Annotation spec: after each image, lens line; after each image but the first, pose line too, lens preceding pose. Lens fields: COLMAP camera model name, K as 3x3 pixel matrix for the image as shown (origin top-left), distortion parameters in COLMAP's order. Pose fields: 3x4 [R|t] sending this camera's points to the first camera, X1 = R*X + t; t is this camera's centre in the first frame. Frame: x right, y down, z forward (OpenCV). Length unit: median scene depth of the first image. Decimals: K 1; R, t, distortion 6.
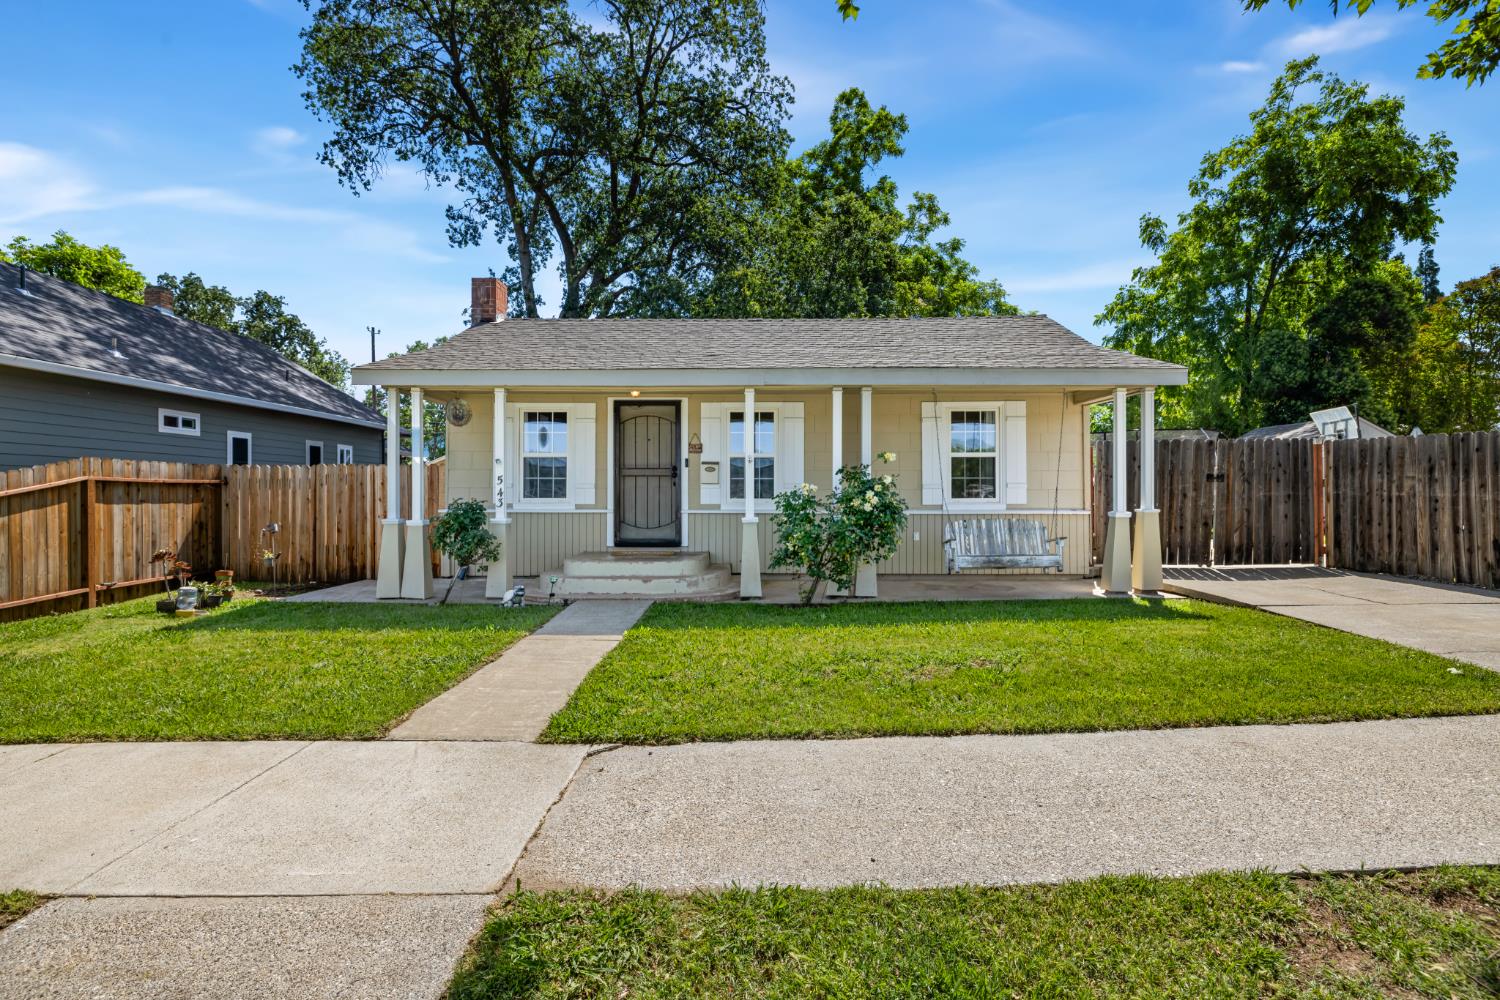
lens RADIAL K [[716.7, 0, 748.4], [0, 716.7, 492.4], [0, 0, 1]] dist [0.005093, 0.000306]
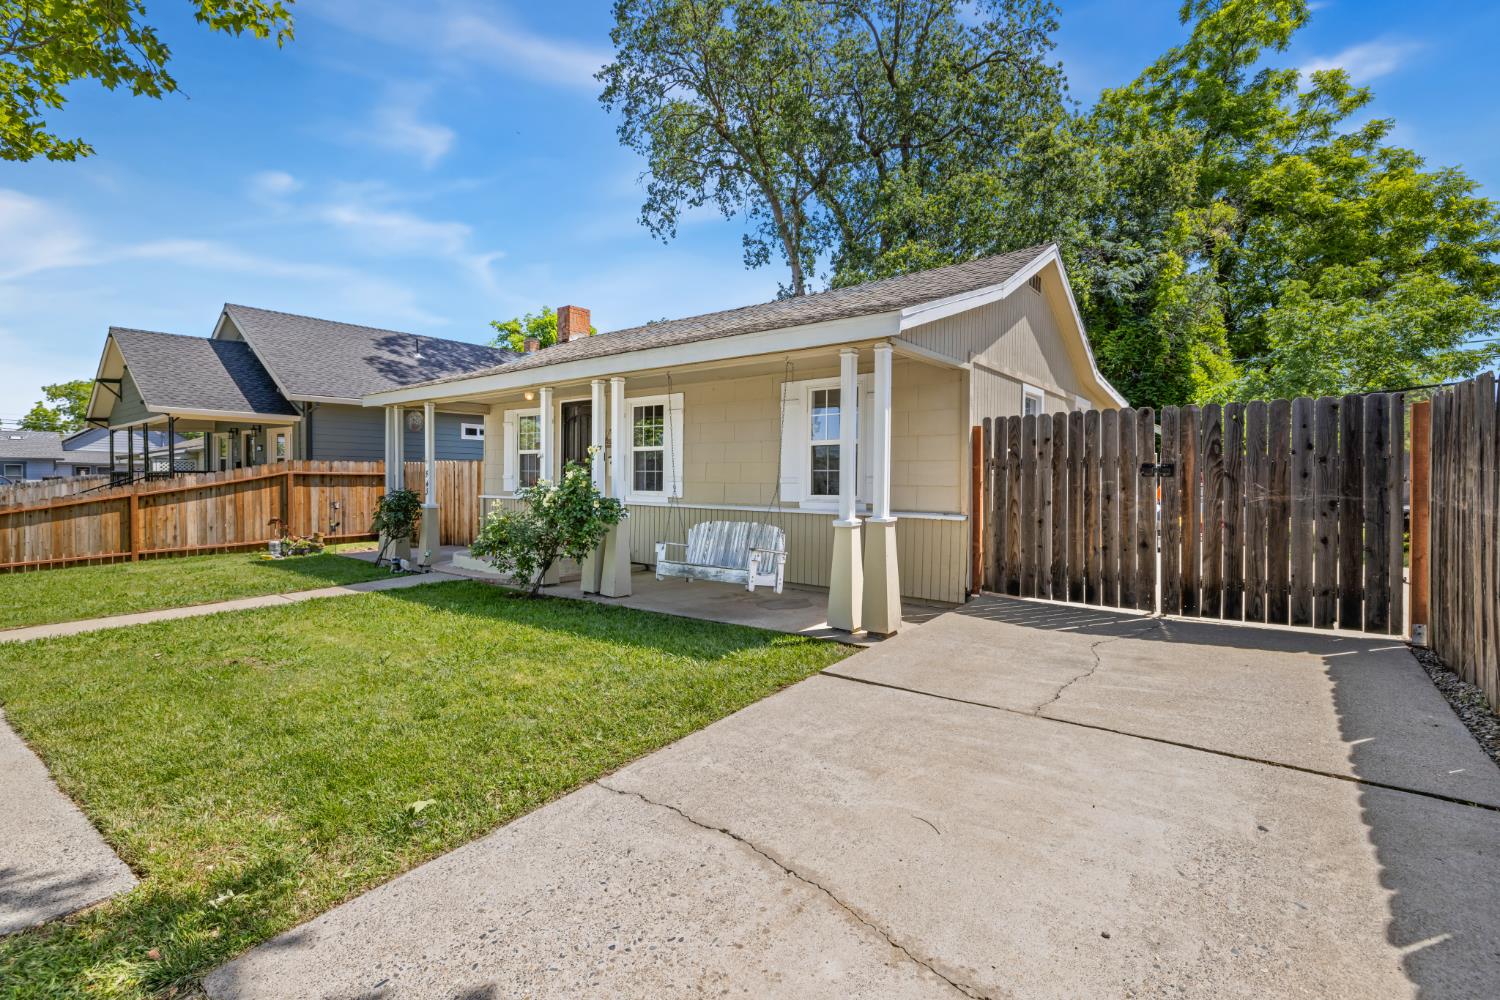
lens RADIAL K [[678.3, 0, 750.2], [0, 678.3, 487.9], [0, 0, 1]] dist [-0.001171, 0.000221]
pose [[0.792176, 0.014663, -0.610116, 0.717471], [-0.005473, 0.999842, 0.016924, -0.012922], [0.610268, -0.010067, 0.792131, 0.331841]]
